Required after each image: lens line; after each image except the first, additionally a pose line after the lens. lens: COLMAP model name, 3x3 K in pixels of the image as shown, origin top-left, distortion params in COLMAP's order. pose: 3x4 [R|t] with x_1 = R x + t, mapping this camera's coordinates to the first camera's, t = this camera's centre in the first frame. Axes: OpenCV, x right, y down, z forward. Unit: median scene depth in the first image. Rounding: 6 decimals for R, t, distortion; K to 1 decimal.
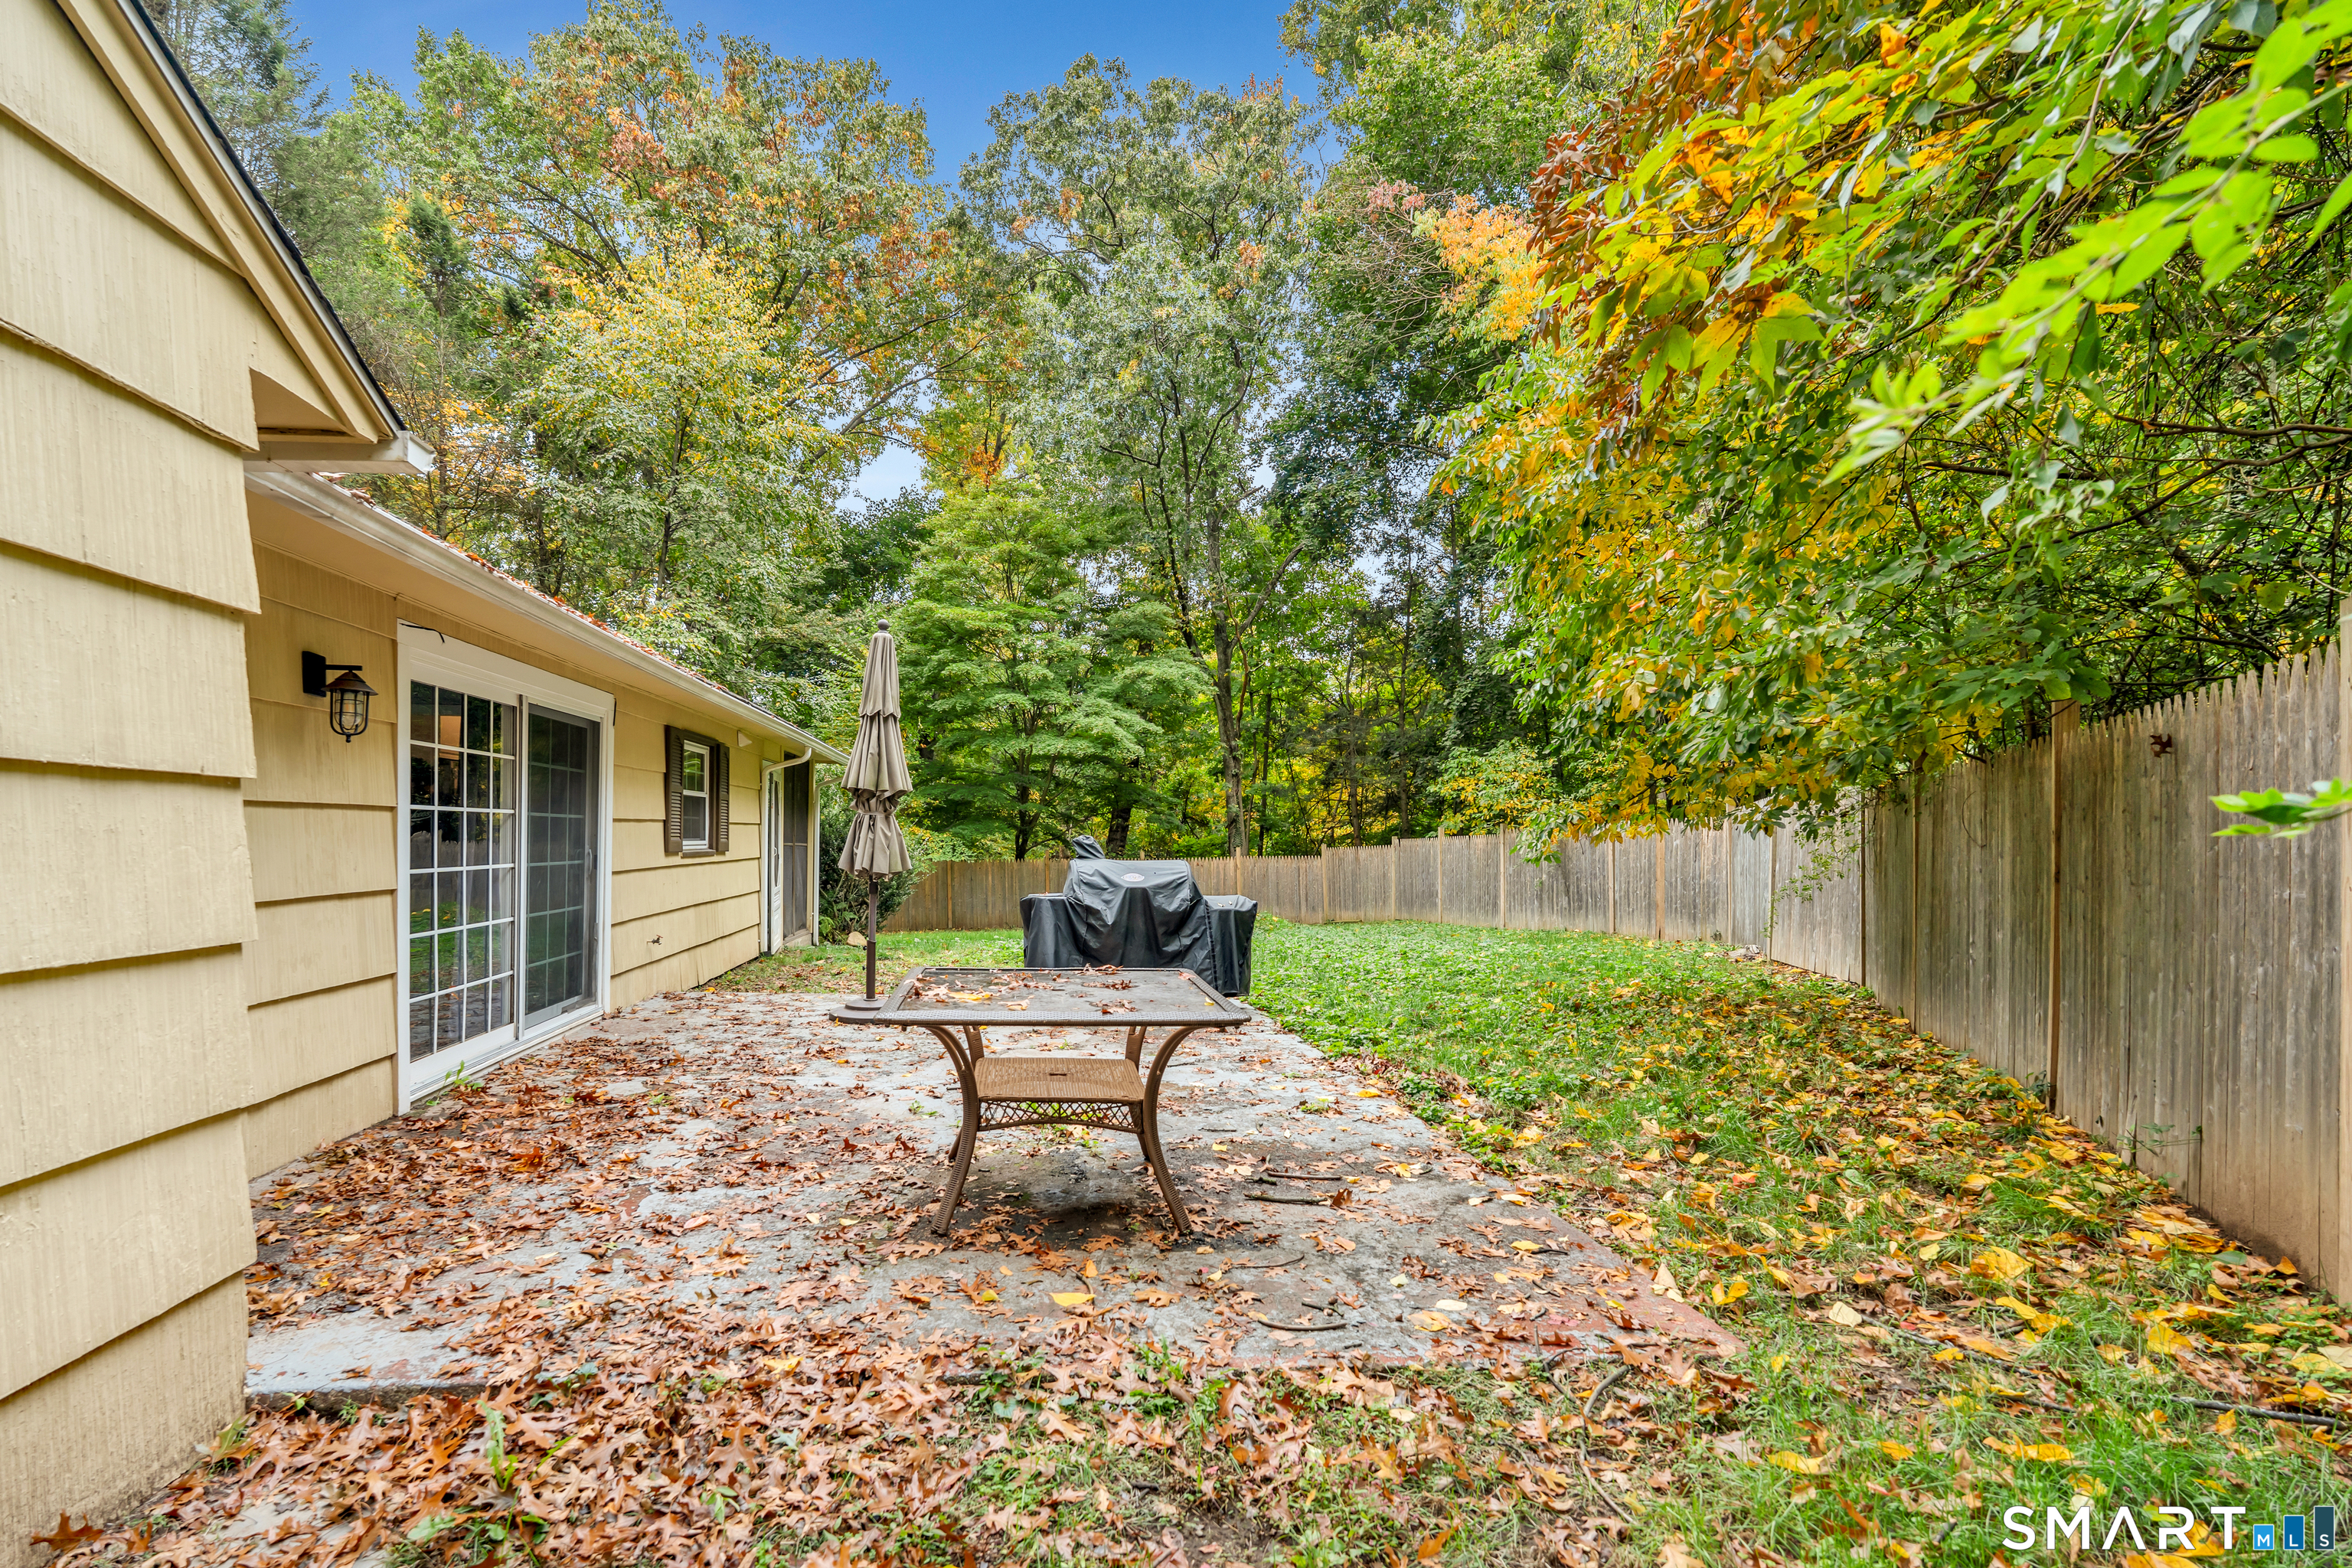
lens RADIAL K [[1045.1, 0, 1108.8], [0, 1045.1, 848.6], [0, 0, 1]] dist [-0.001617, 0.000309]
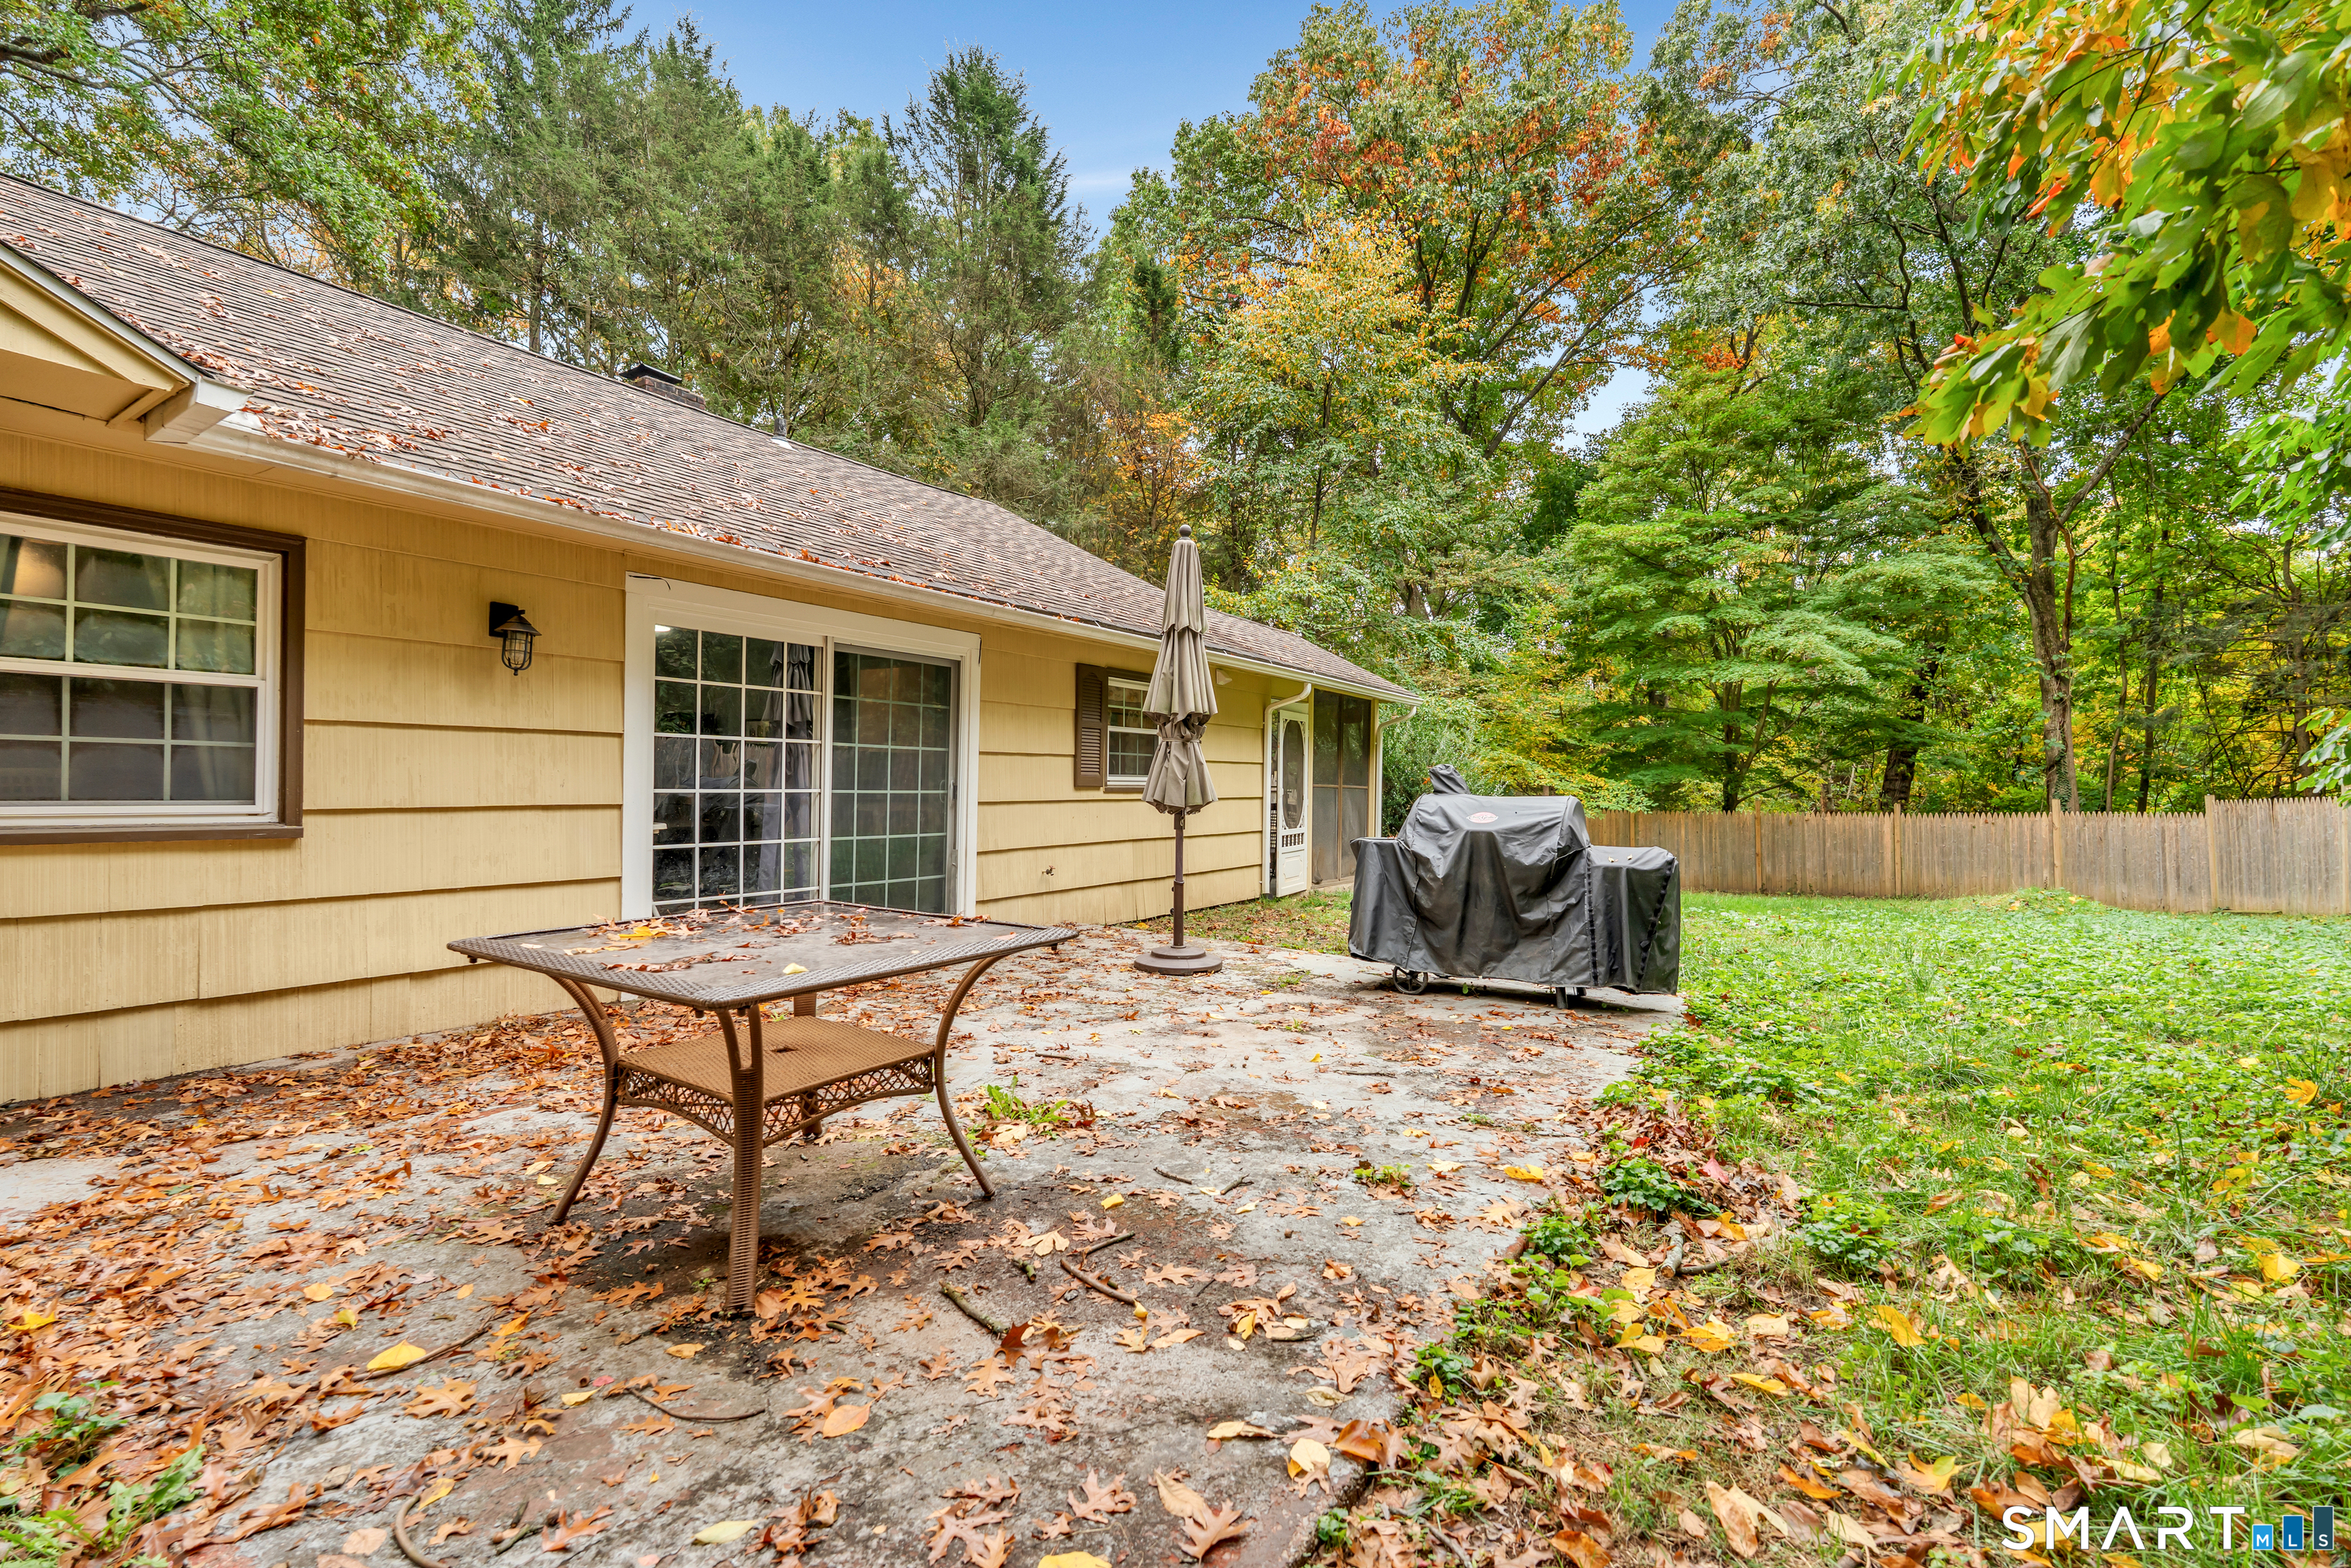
lens RADIAL K [[1044.6, 0, 1167.6], [0, 1044.6, 766.0], [0, 0, 1]] dist [-0.001617, 0.000309]
pose [[0.804612, -0.009712, -0.593721, 0.285729], [-0.009535, 0.999526, -0.029272, 0.014123], [0.593724, 0.029214, 0.804138, 0.254195]]
